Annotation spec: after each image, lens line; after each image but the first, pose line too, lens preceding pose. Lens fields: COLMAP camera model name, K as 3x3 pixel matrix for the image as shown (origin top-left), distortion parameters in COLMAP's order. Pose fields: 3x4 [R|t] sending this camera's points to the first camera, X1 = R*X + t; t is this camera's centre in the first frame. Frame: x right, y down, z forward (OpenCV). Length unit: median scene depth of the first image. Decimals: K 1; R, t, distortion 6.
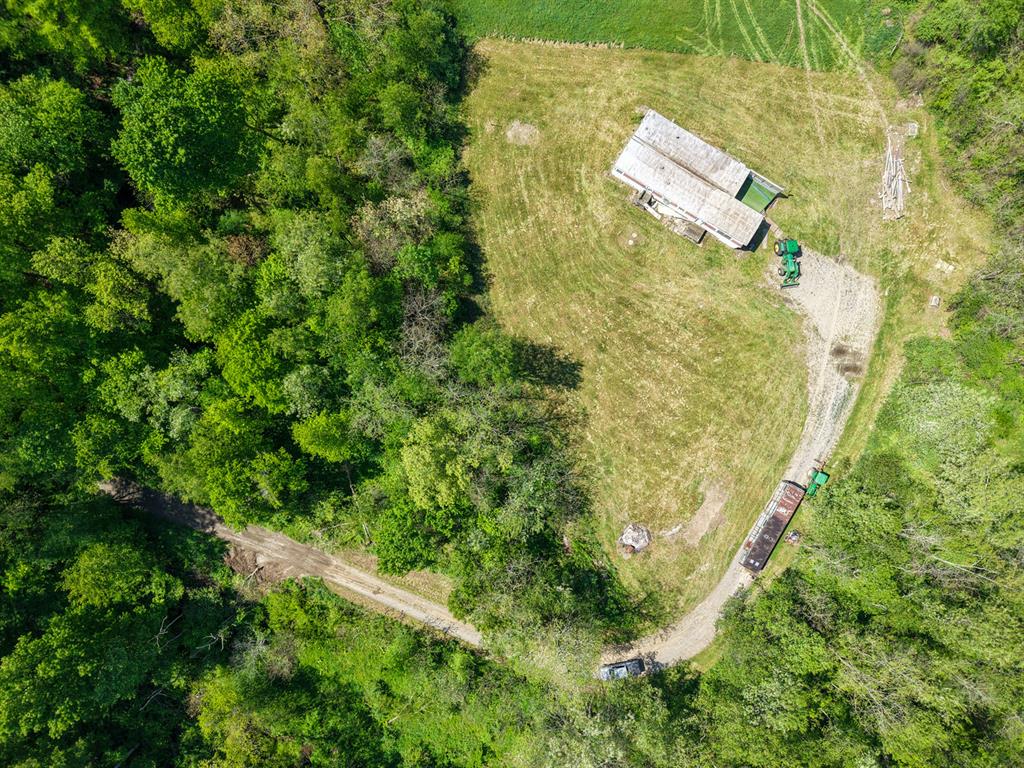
lens RADIAL K [[692.0, 0, 521.5], [0, 692.0, 382.5], [0, 0, 1]] dist [-0.002236, -0.002578]
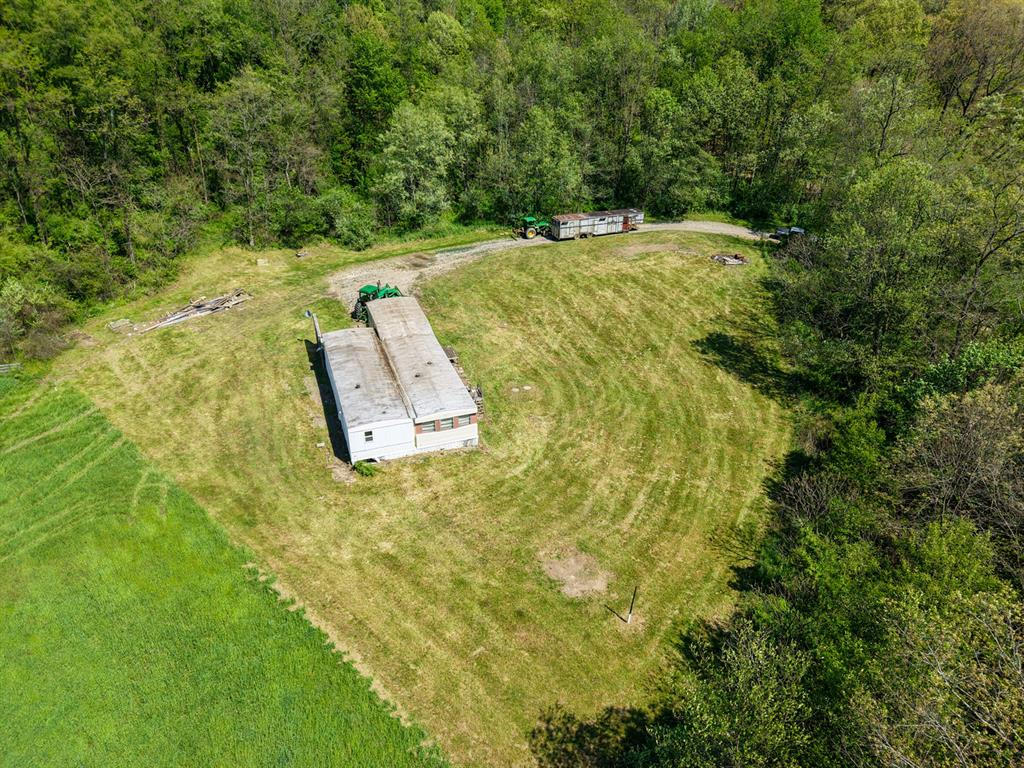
lens RADIAL K [[692.0, 0, 521.5], [0, 692.0, 382.5], [0, 0, 1]] dist [-0.002236, -0.002578]
pose [[-0.787040, -0.293903, 0.542392, -0.166474], [0.616899, -0.377822, 0.690425, -0.623917], [0.002010, 0.877993, 0.478669, 0.706715]]
